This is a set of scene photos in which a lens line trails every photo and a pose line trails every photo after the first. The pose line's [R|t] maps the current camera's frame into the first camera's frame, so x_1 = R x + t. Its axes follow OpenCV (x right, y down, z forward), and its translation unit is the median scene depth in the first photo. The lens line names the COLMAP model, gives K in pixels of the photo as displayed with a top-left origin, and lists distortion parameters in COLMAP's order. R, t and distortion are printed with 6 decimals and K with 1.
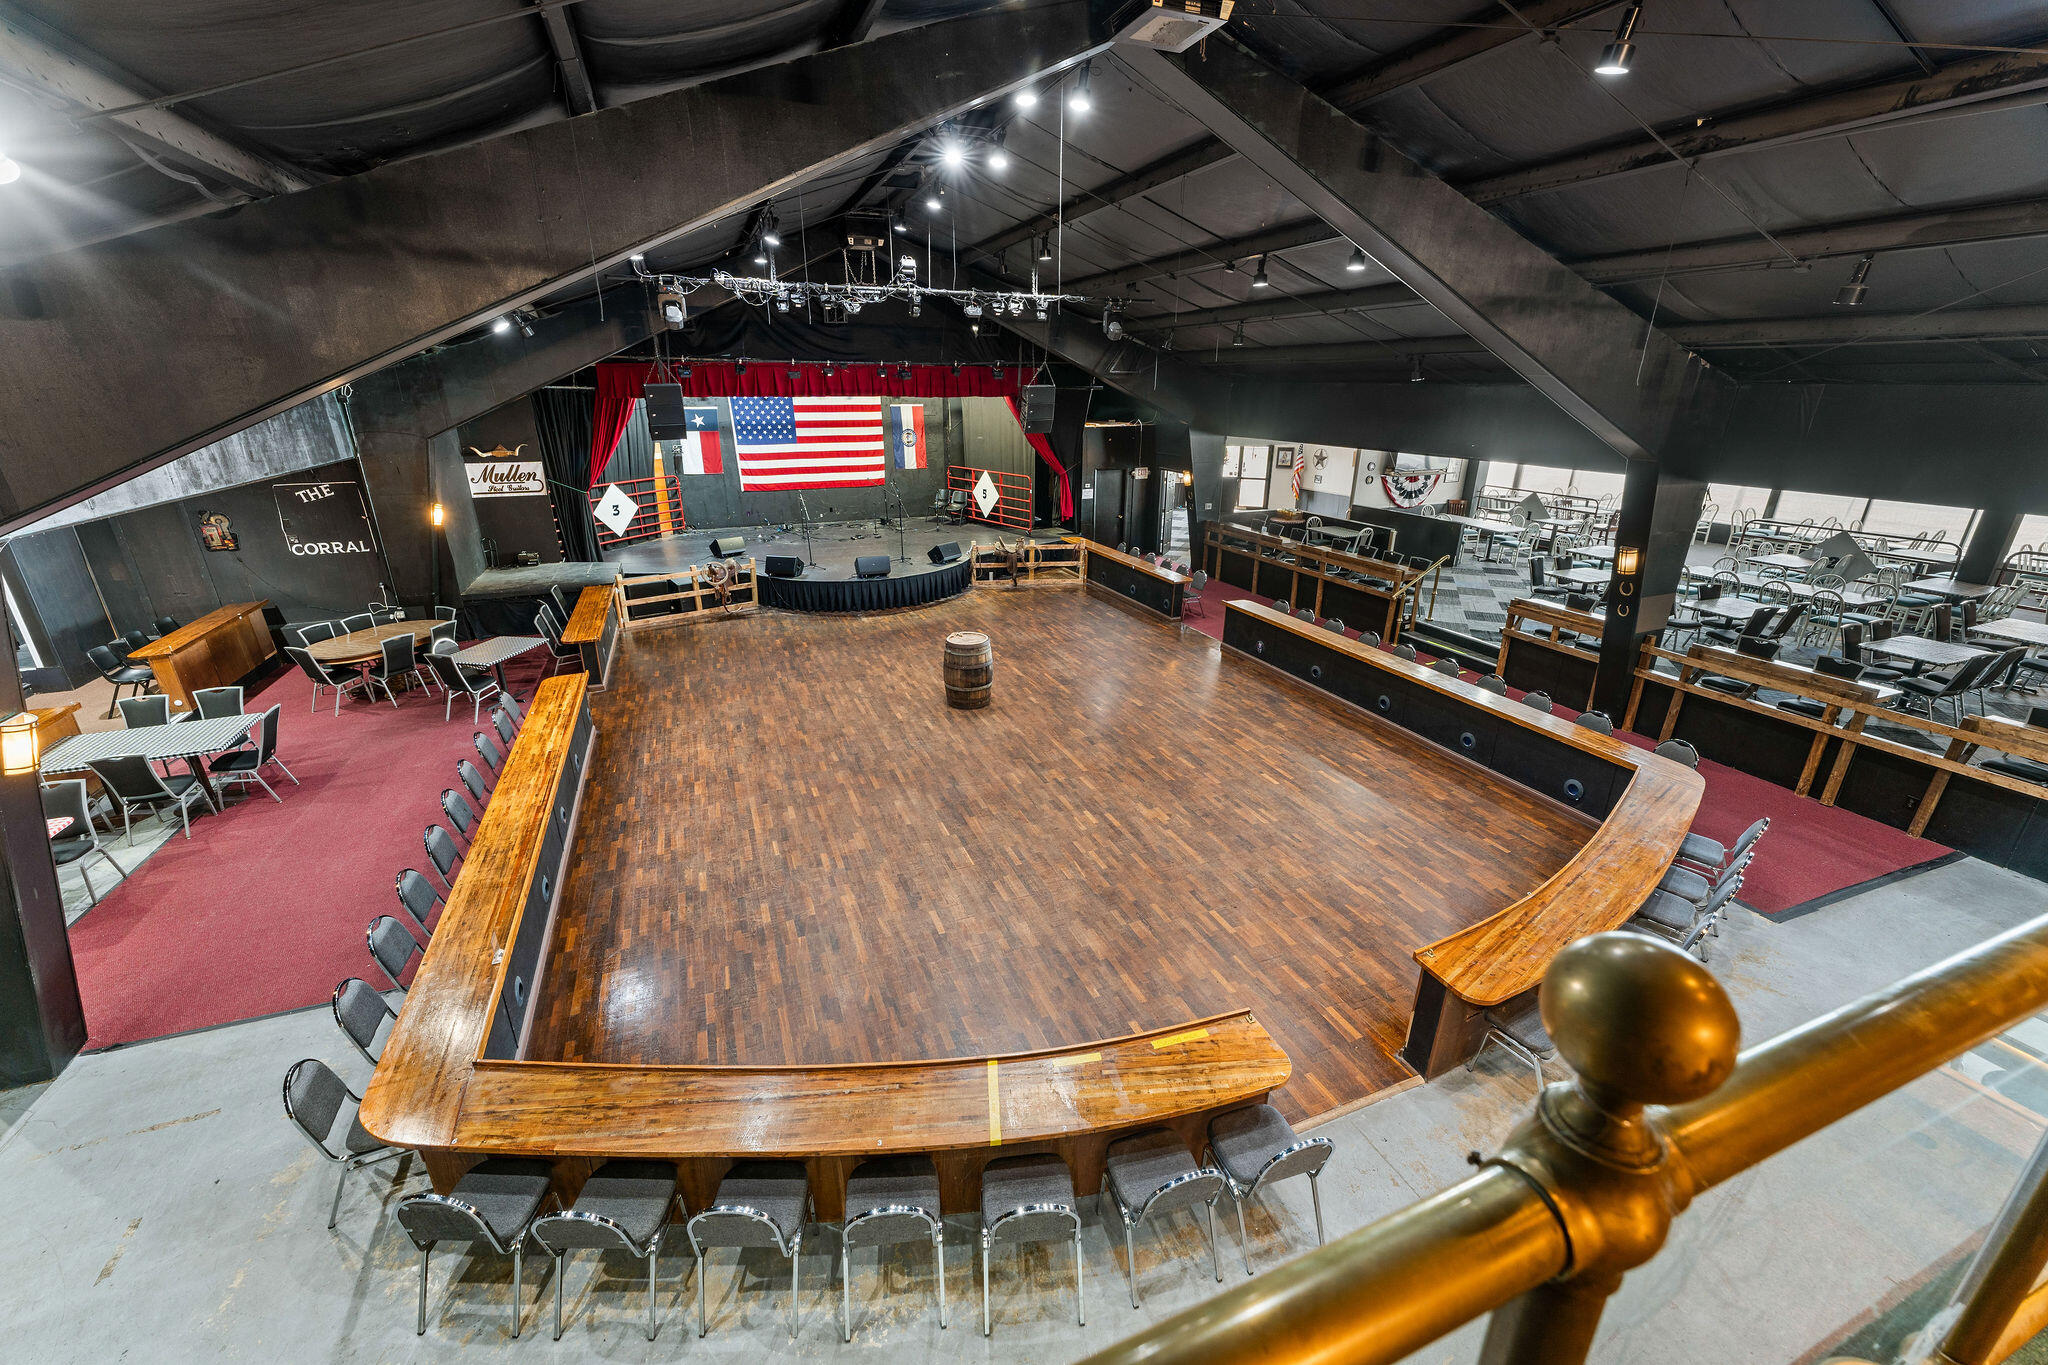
lens RADIAL K [[813.5, 0, 1024.0], [0, 813.5, 682.5], [0, 0, 1]] dist [0.002112, 0.000021]
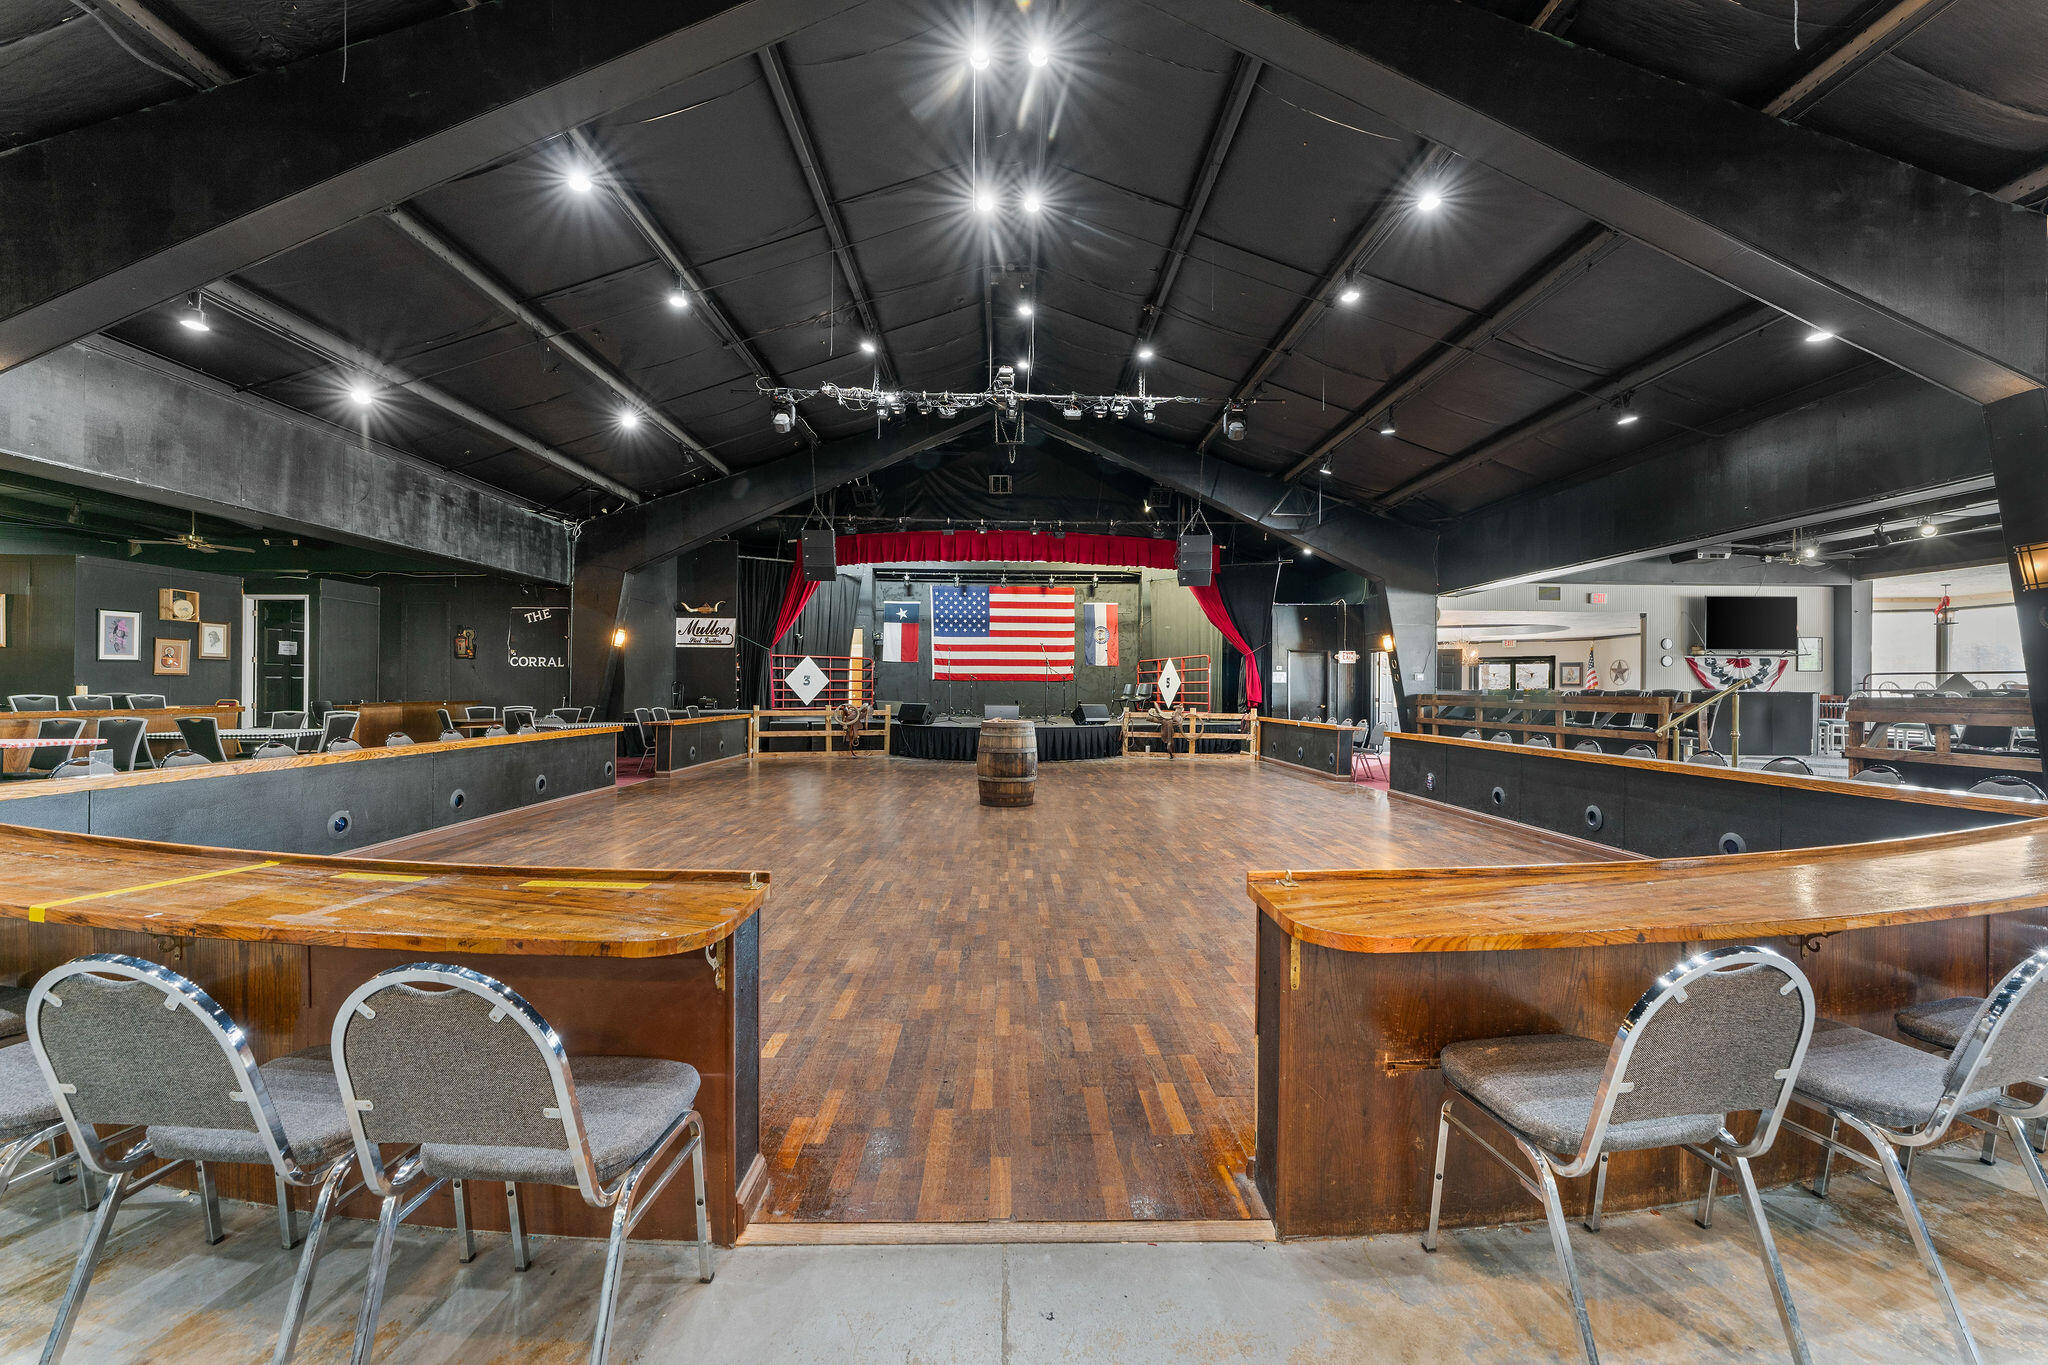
lens RADIAL K [[819.9, 0, 1024.0], [0, 819.9, 682.5], [0, 0, 1]] dist [-0.005086, -0.000205]
pose [[0.934564, 0.002833, -0.355783, 0.148983], [-0.129592, 0.933989, -0.332973, 0.112878], [0.331354, 0.357291, 0.873240, 0.156139]]
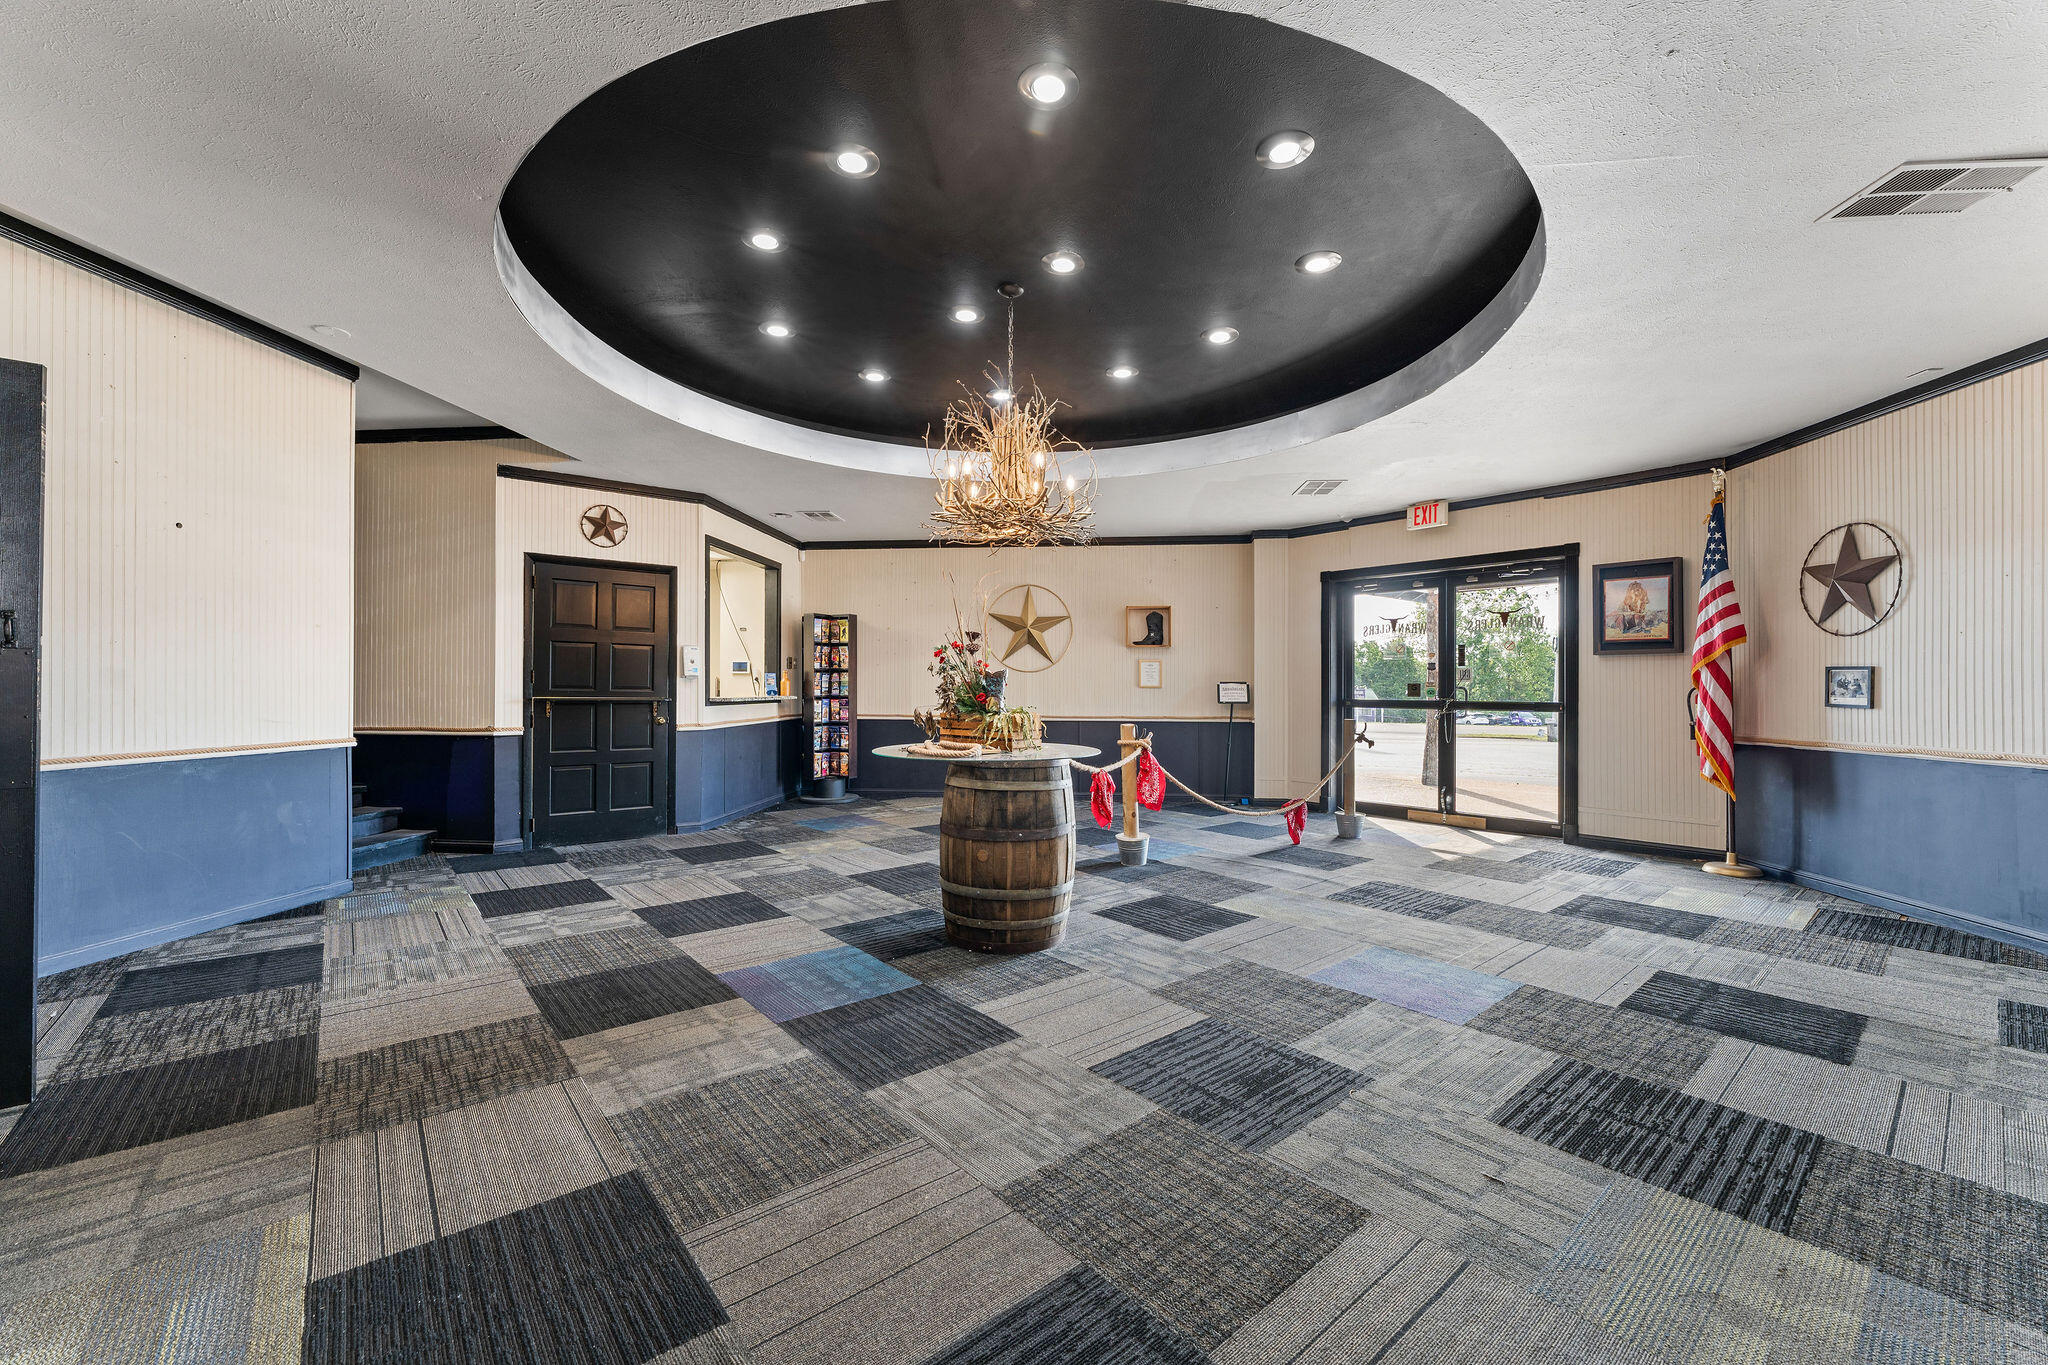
lens RADIAL K [[819.9, 0, 1024.0], [0, 819.9, 682.5], [0, 0, 1]] dist [-0.005086, -0.000205]
pose [[0.891679, -0.001367, -0.452667, 0.408229], [-0.159640, 0.934797, -0.317285, -0.240080], [0.423585, 0.355180, 0.833320, 1.126082]]
